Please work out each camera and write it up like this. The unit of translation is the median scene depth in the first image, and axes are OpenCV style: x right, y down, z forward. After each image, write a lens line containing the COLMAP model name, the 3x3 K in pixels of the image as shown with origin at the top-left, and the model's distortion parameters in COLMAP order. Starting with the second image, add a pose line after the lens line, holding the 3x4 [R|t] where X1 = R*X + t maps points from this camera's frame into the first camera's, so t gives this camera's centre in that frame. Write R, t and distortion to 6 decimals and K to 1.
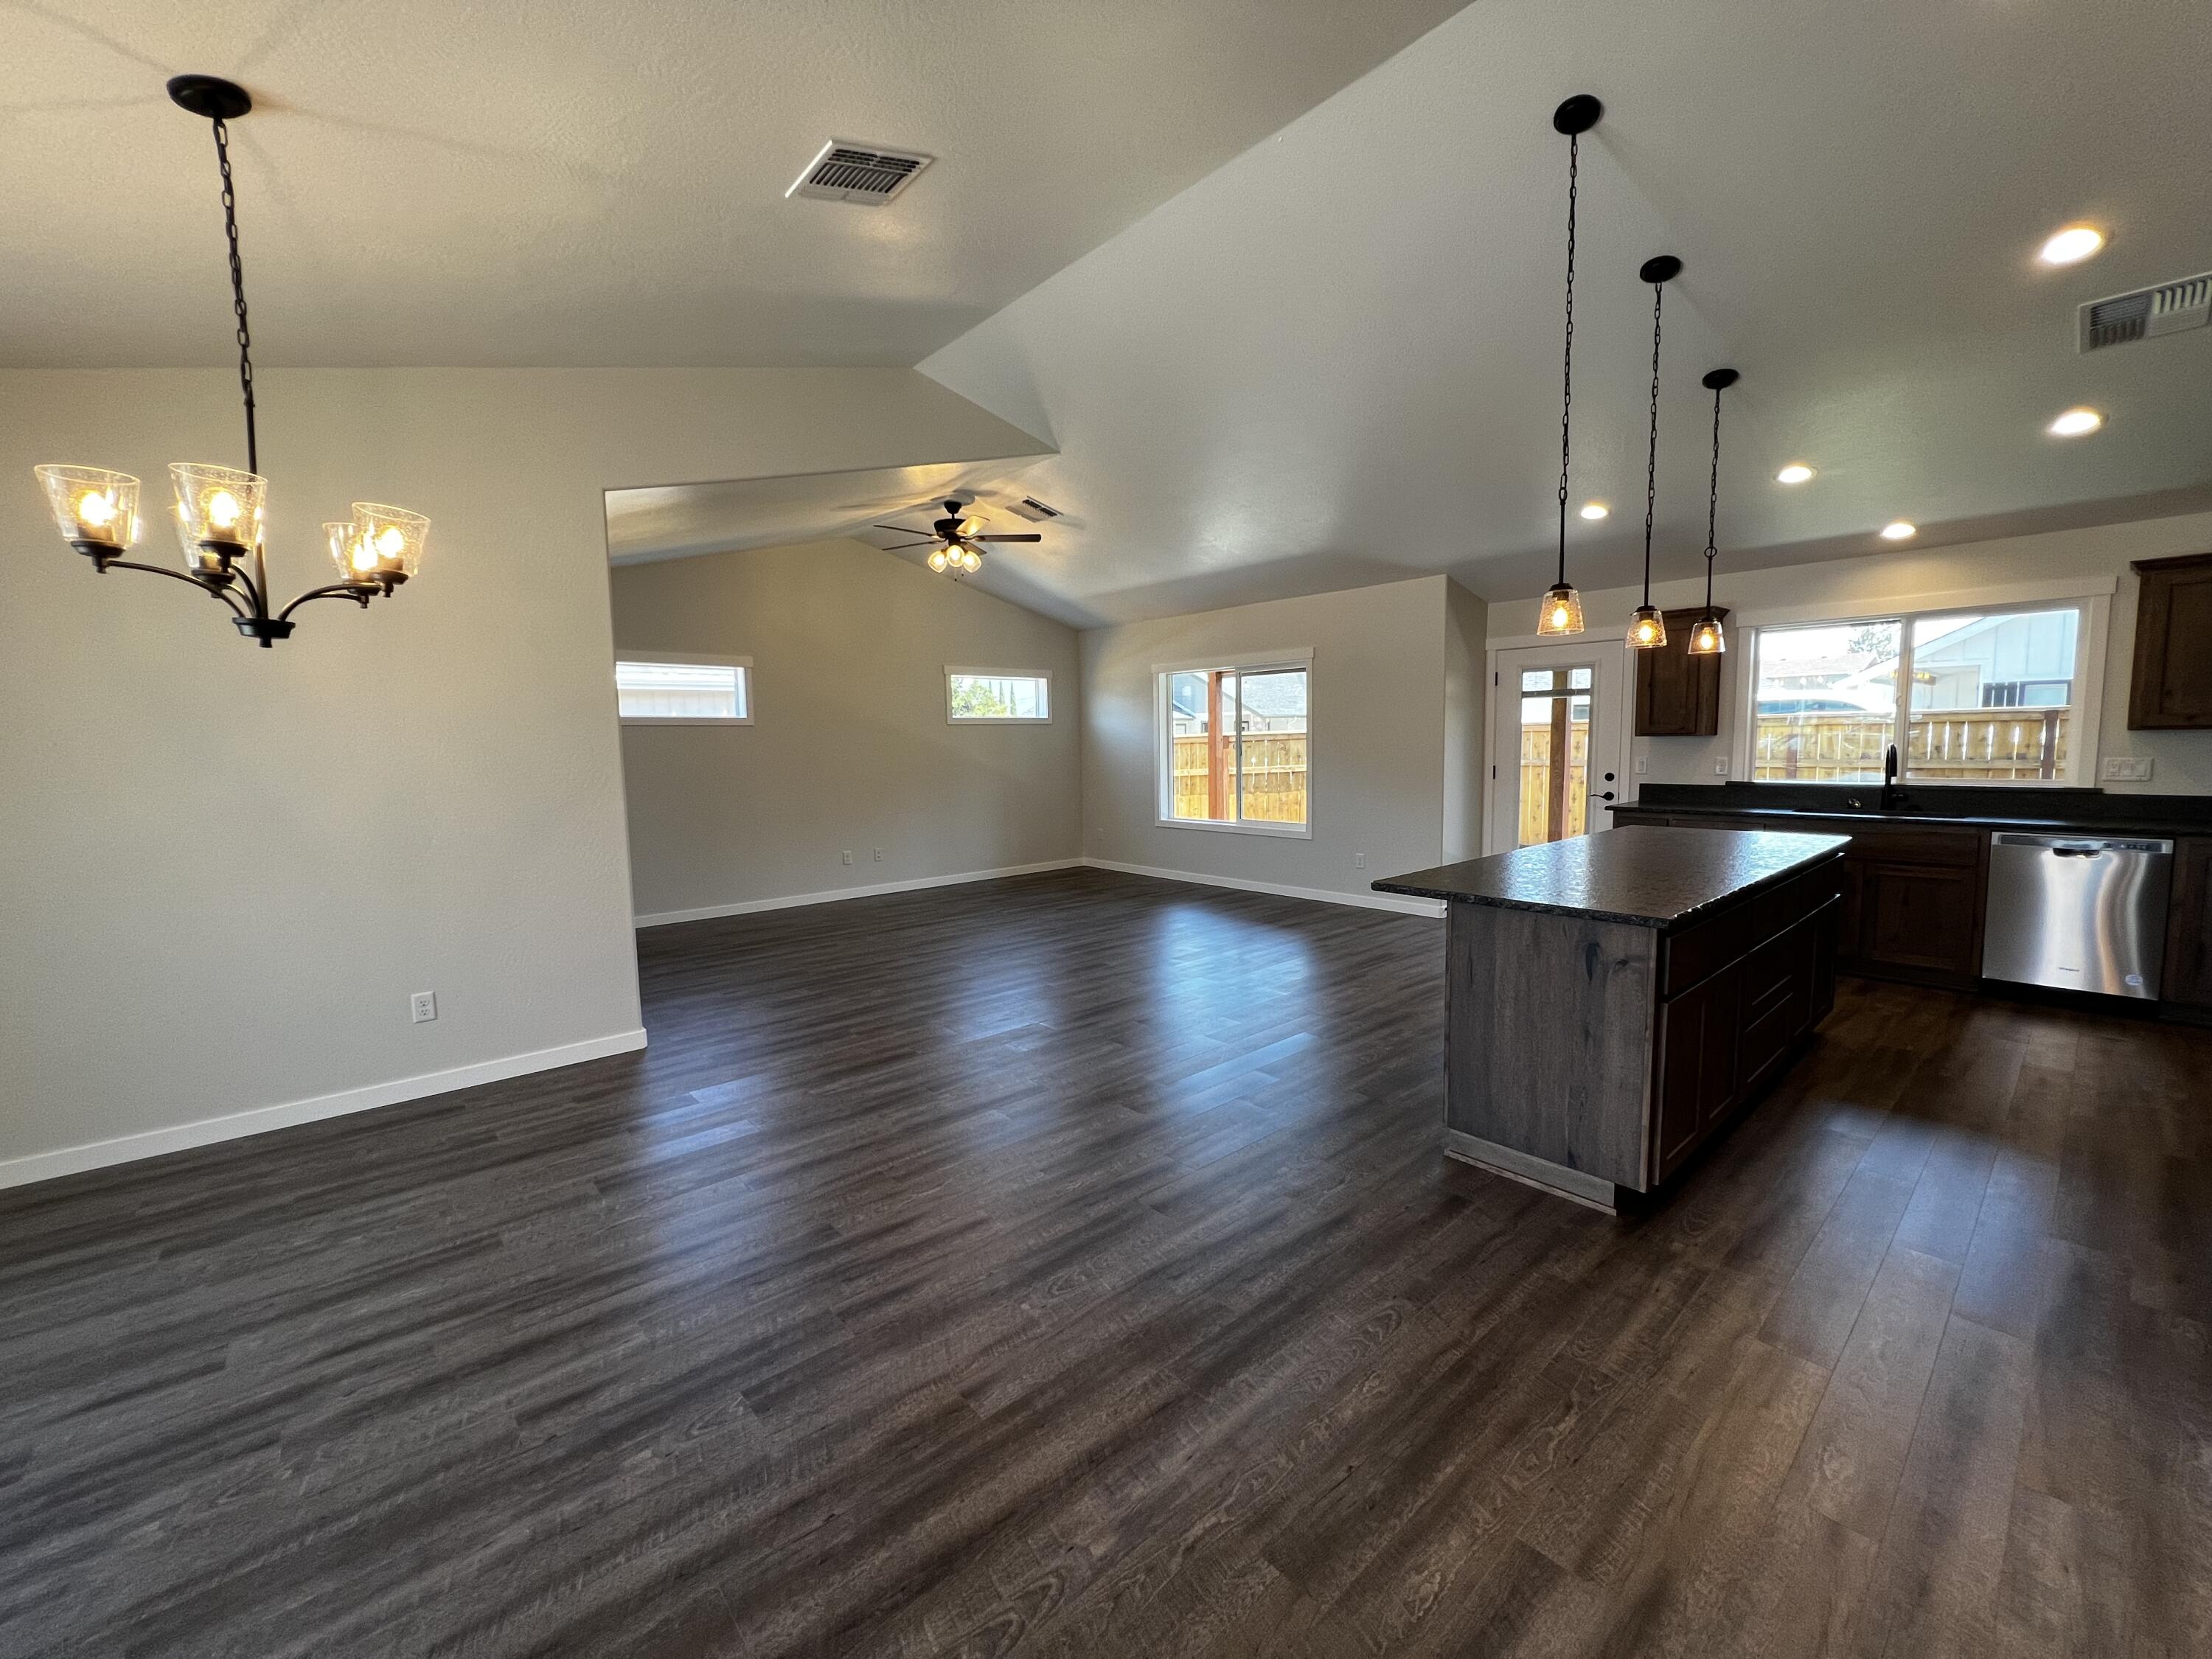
lens RADIAL K [[889.9, 0, 1082.8], [0, 889.9, 817.7], [0, 0, 1]] dist [-0.006190, 0.001503]
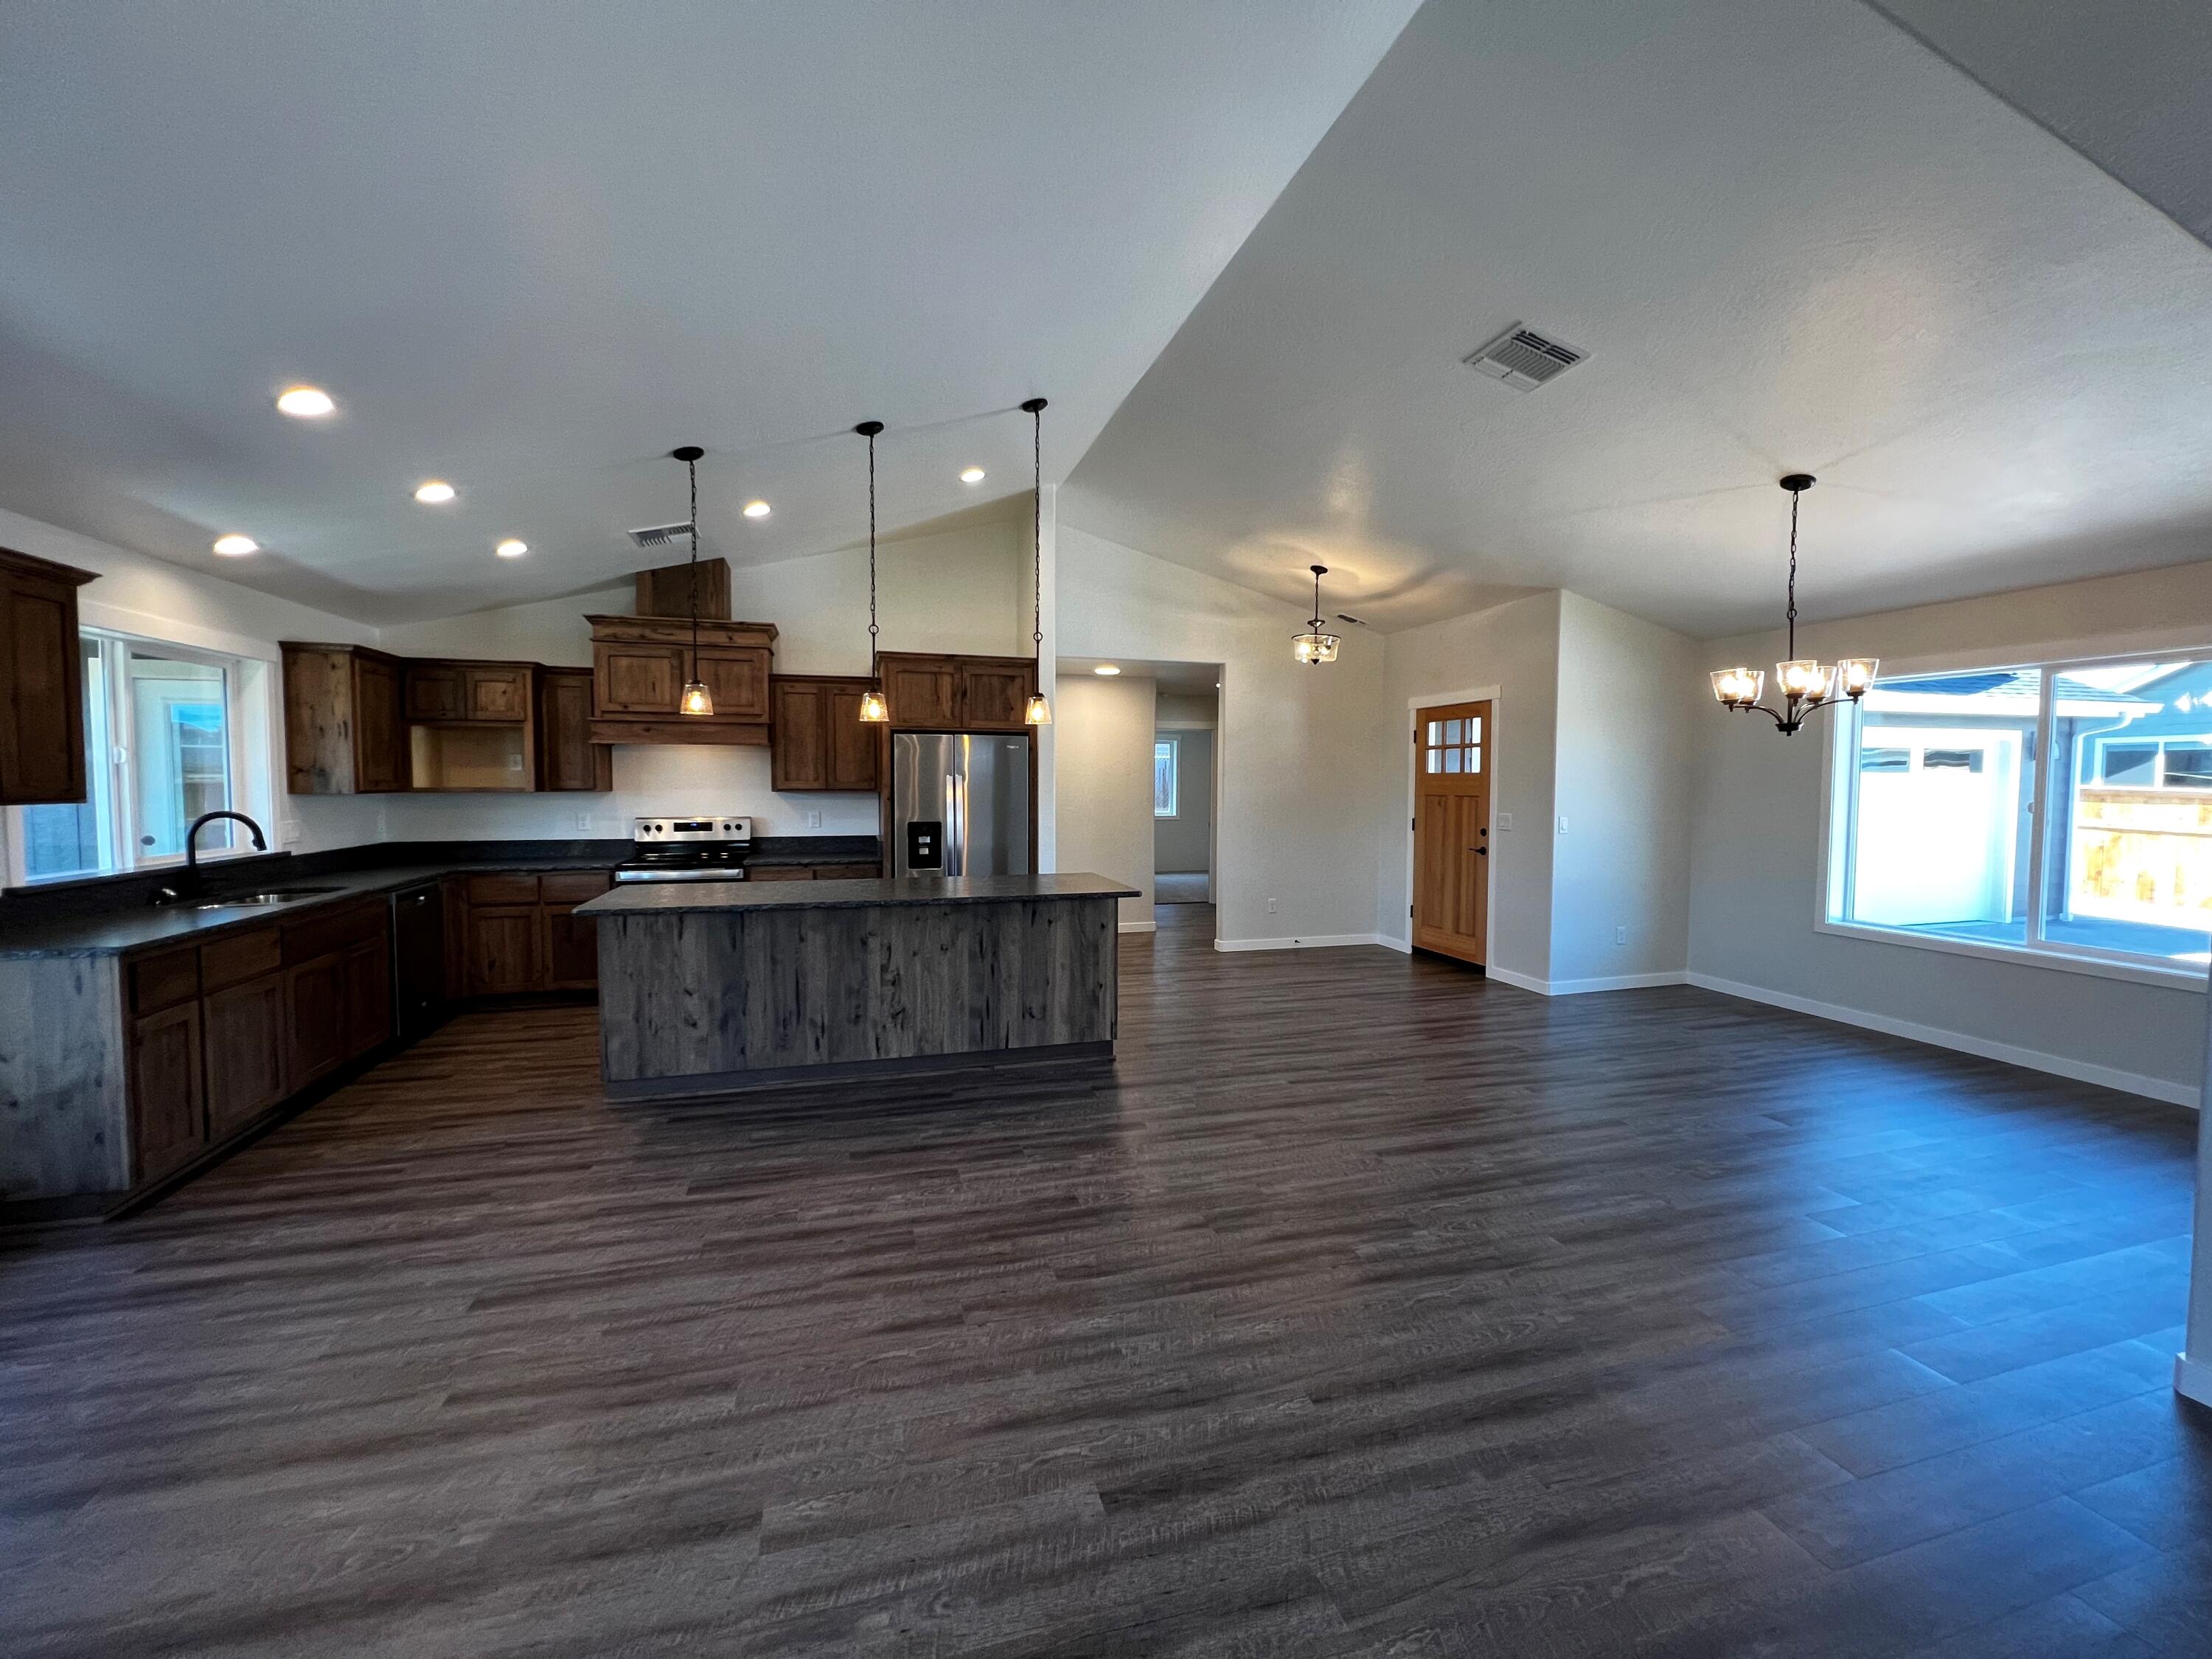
lens RADIAL K [[889.9, 0, 1105.7], [0, 889.9, 822.4], [0, 0, 1]] dist [-0.006190, 0.001503]
pose [[-0.916324, -0.003142, 0.400426, -0.100895], [0.050010, 0.991242, 0.122219, -0.114435], [-0.397303, 0.132018, -0.908142, 1.231799]]
